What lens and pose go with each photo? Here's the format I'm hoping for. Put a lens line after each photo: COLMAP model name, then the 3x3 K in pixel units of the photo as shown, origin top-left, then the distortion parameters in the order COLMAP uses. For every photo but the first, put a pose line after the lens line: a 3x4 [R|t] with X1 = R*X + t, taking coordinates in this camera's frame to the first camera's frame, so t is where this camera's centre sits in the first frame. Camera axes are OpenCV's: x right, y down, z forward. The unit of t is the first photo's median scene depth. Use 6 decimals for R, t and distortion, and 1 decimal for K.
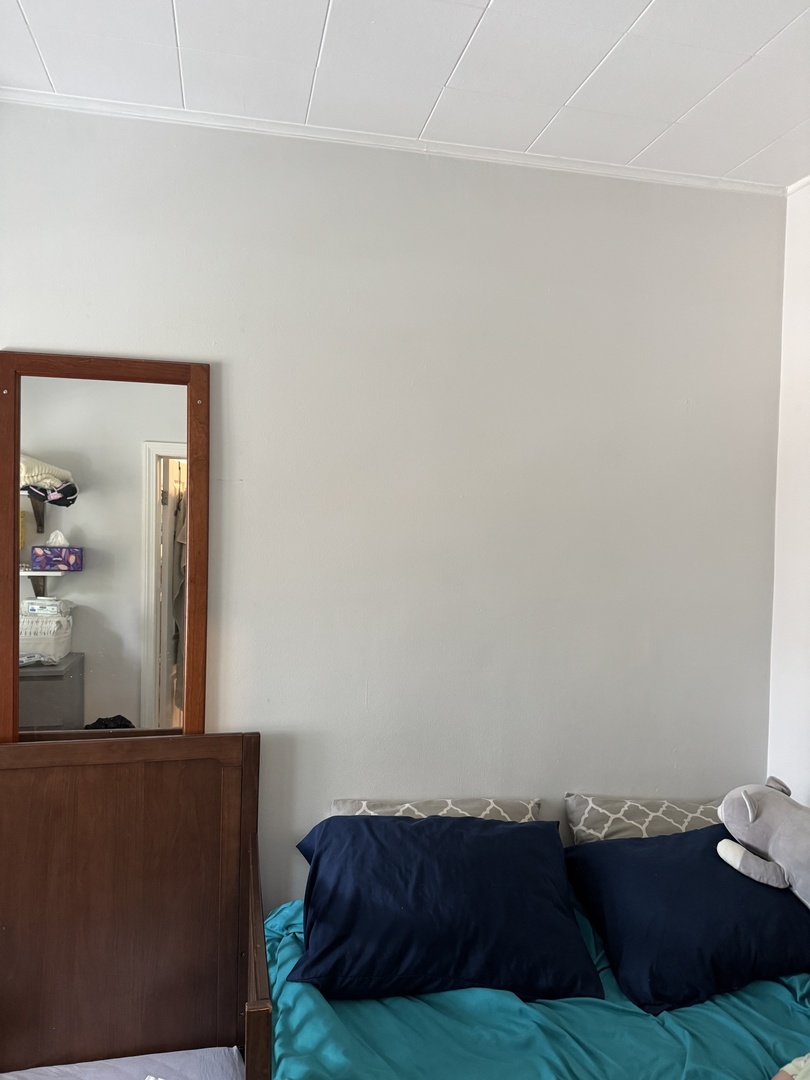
lens RADIAL K [[748.3, 0, 405.0], [0, 748.3, 540.0], [0, 0, 1]] dist [-0.003287, -0.004274]
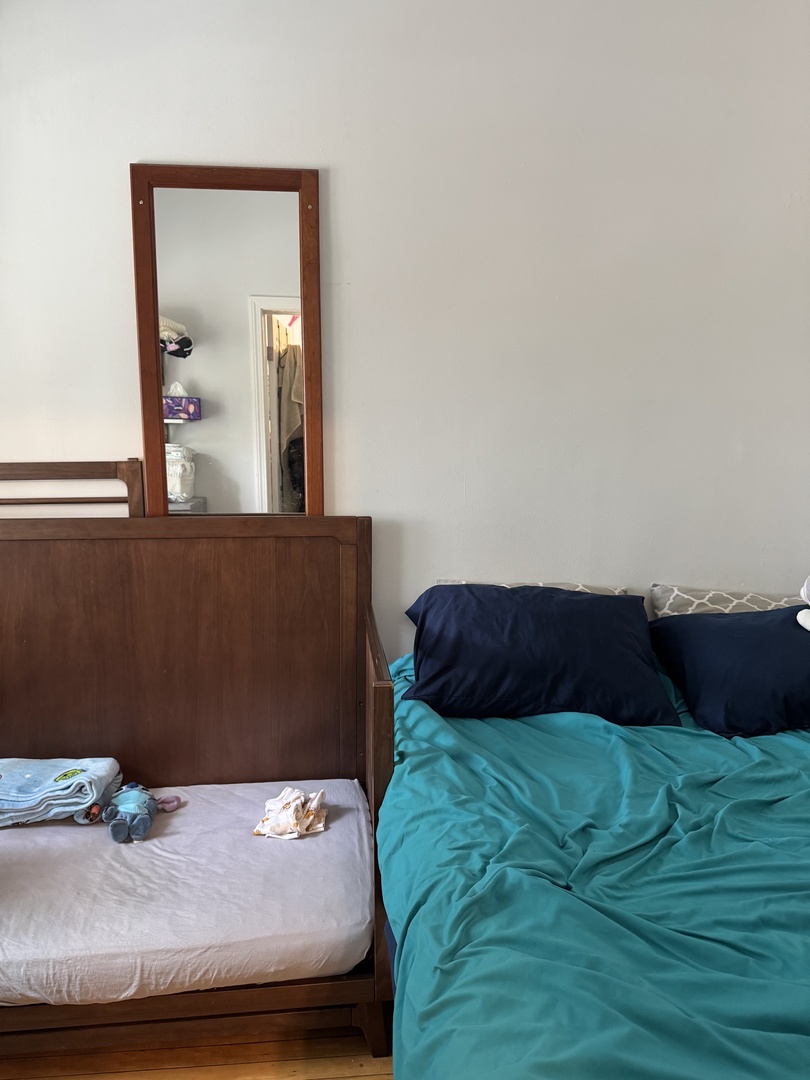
lens RADIAL K [[754.8, 0, 405.0], [0, 754.8, 540.0], [0, 0, 1]] dist [0.093461, -0.172484]
pose [[0.992482, -0.006497, -0.122217, -0.003579], [0.020049, 0.993731, 0.109985, 0.174683], [0.120736, -0.111609, 0.986391, -0.133752]]
